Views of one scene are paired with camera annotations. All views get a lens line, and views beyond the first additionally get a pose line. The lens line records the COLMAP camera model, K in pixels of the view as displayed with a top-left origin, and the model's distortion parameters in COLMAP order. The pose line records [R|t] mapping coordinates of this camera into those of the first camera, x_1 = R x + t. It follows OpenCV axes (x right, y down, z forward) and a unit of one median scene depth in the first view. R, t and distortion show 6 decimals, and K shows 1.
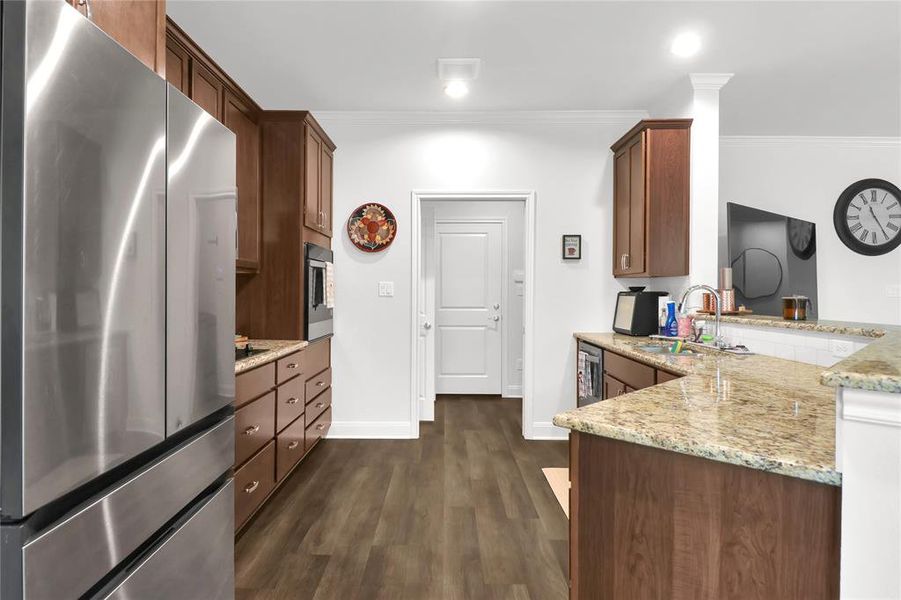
lens RADIAL K [[519.7, 0, 435.1], [0, 519.7, 293.7], [0, 0, 1]] dist [0.003713, -0.008385]
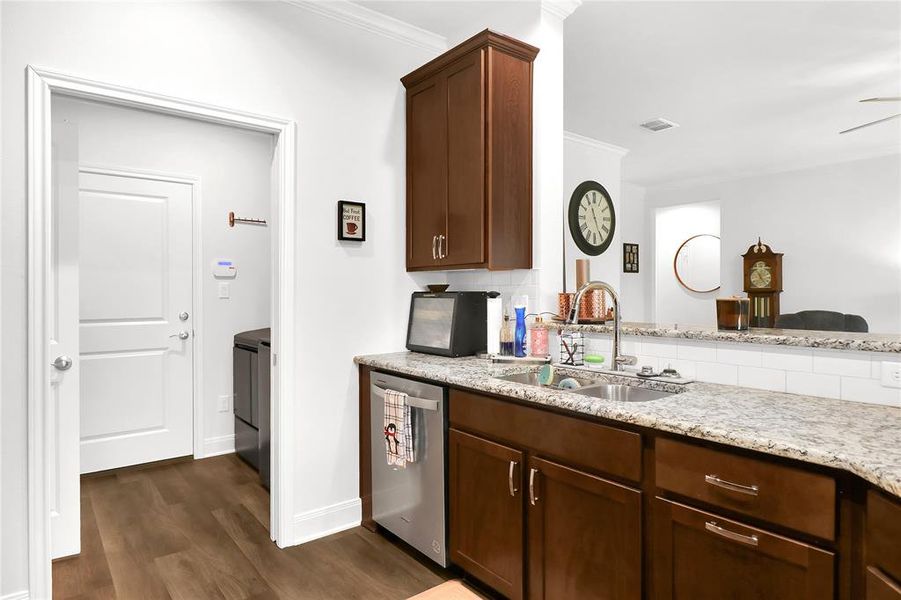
lens RADIAL K [[519.7, 0, 440.5], [0, 519.7, 291.4], [0, 0, 1]] dist [0.003713, -0.008385]
pose [[0.778409, -0.004572, 0.627741, -0.049999], [0.007456, 0.999970, -0.001962, -0.002720], [-0.627714, 0.006207, 0.778420, 0.446481]]
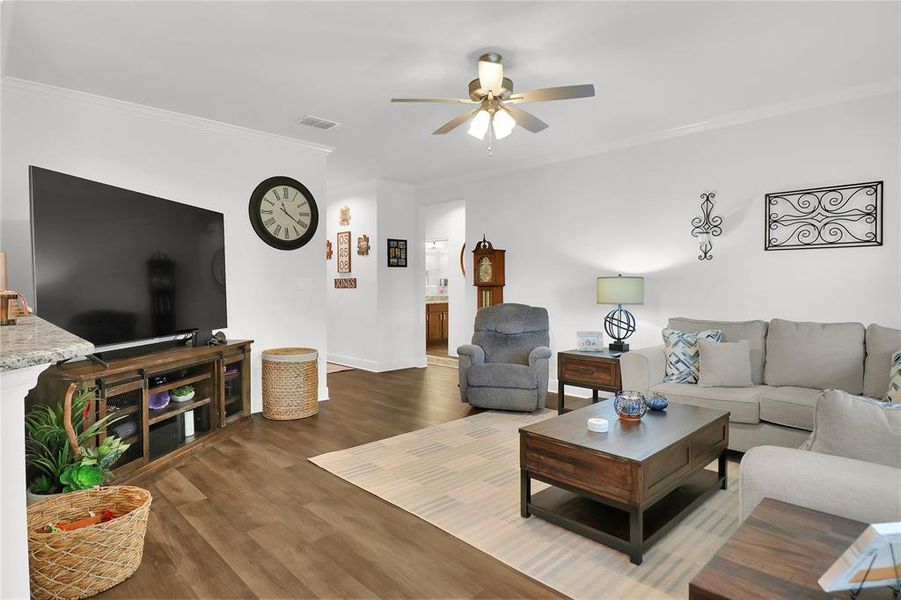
lens RADIAL K [[498.9, 0, 443.5], [0, 498.9, 293.2], [0, 0, 1]] dist [0.002105, -0.002472]
pose [[0.712080, -0.016412, 0.701907, 0.416719], [0.007249, 0.999845, 0.016025, -0.000188], [-0.702061, -0.006322, 0.712088, 0.064188]]
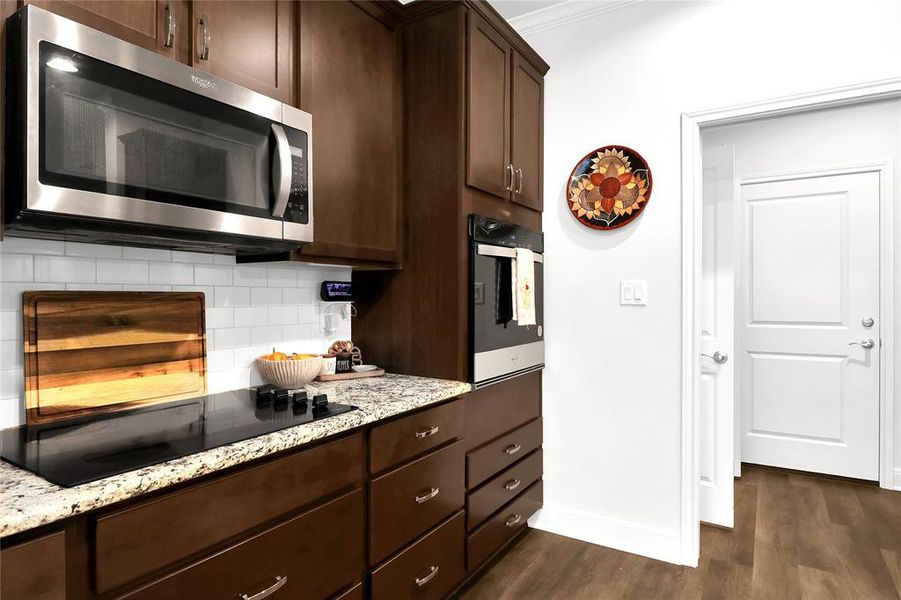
lens RADIAL K [[519.7, 0, 435.3], [0, 519.7, 297.8], [0, 0, 1]] dist [0.003713, -0.008385]
pose [[0.852145, -0.002199, -0.523301, 0.020484], [0.002170, 0.999997, -0.000670, -0.003106], [0.523301, -0.000565, 0.852148, 0.403981]]
